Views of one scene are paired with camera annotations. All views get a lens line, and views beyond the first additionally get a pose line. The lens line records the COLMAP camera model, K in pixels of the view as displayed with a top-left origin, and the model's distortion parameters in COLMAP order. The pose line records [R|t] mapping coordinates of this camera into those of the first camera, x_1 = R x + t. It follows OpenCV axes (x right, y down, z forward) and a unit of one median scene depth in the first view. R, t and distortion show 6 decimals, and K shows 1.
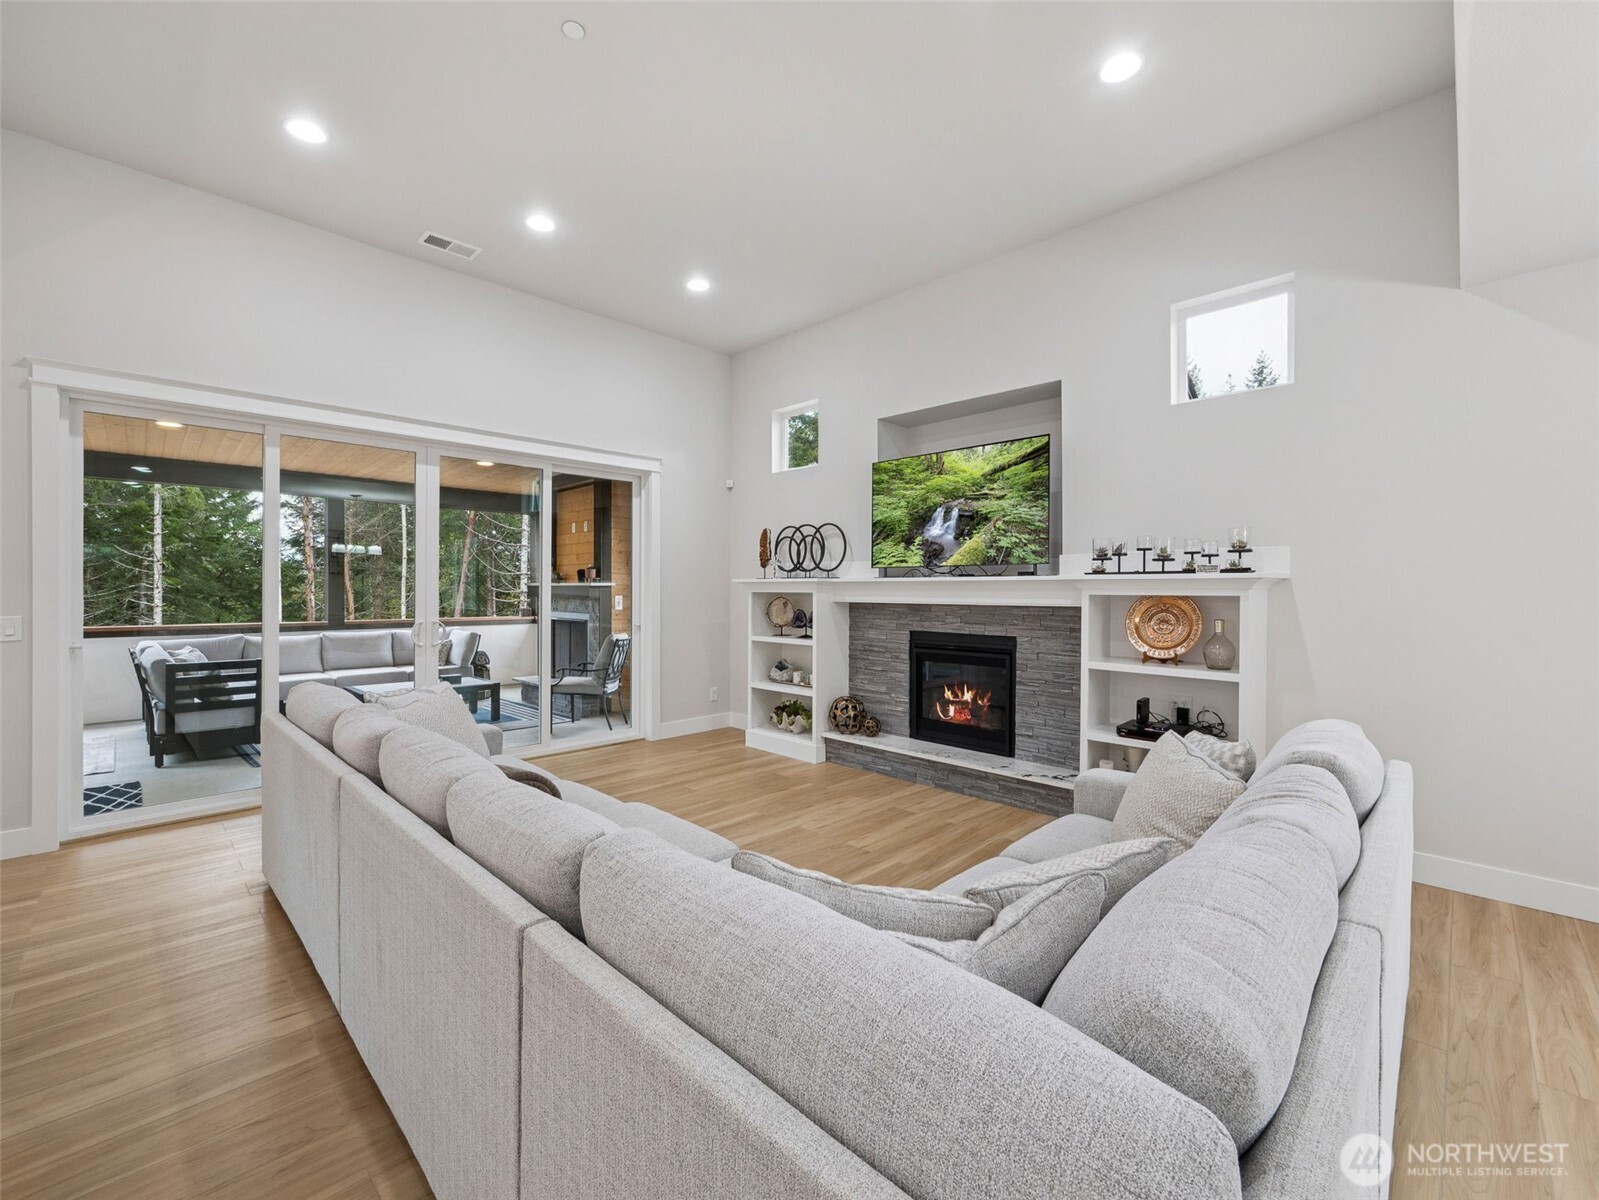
lens RADIAL K [[677.8, 0, 792.0], [0, 677.8, 593.9], [0, 0, 1]] dist [-0.000083, -0.000412]
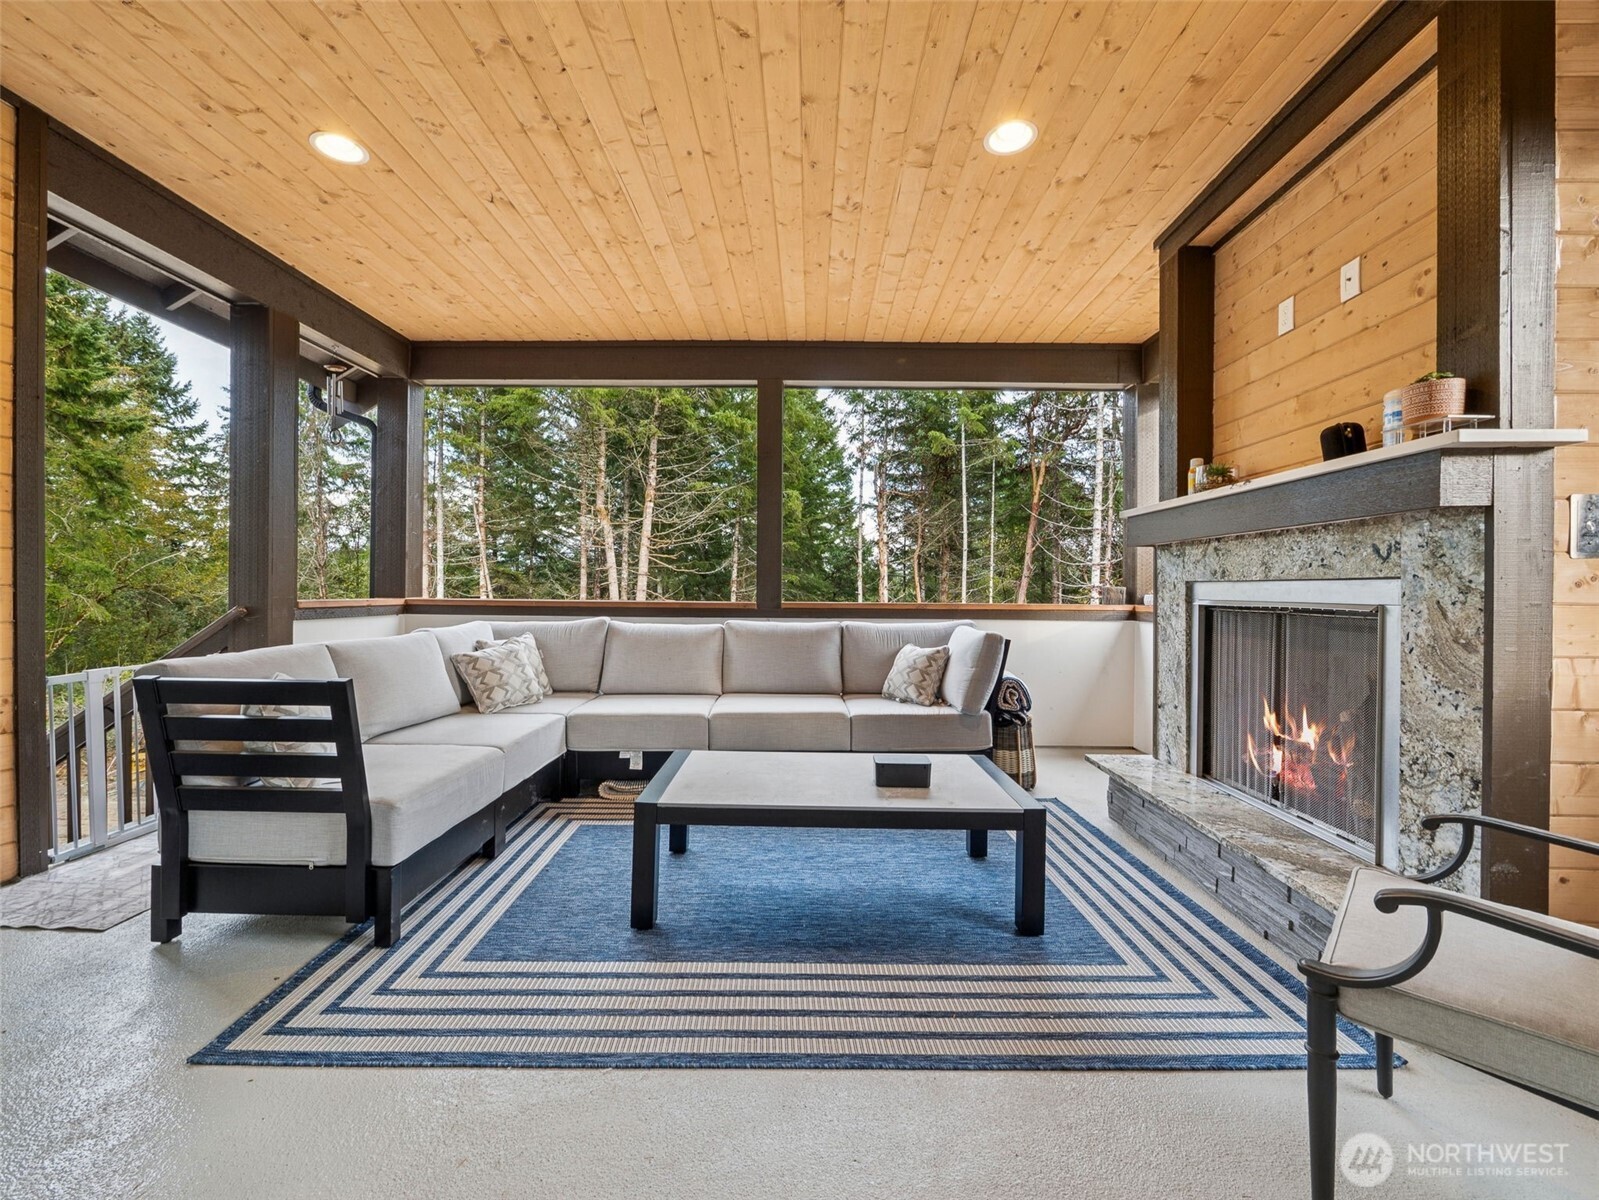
lens RADIAL K [[677.8, 0, 792.0], [0, 677.8, 593.9], [0, 0, 1]] dist [-0.000083, -0.000412]
pose [[0.701361, 0.008196, -0.712759, -0.265357], [-0.011826, 0.999930, -0.000139, 0.035004], [0.712708, 0.008526, 0.701409, 0.629727]]
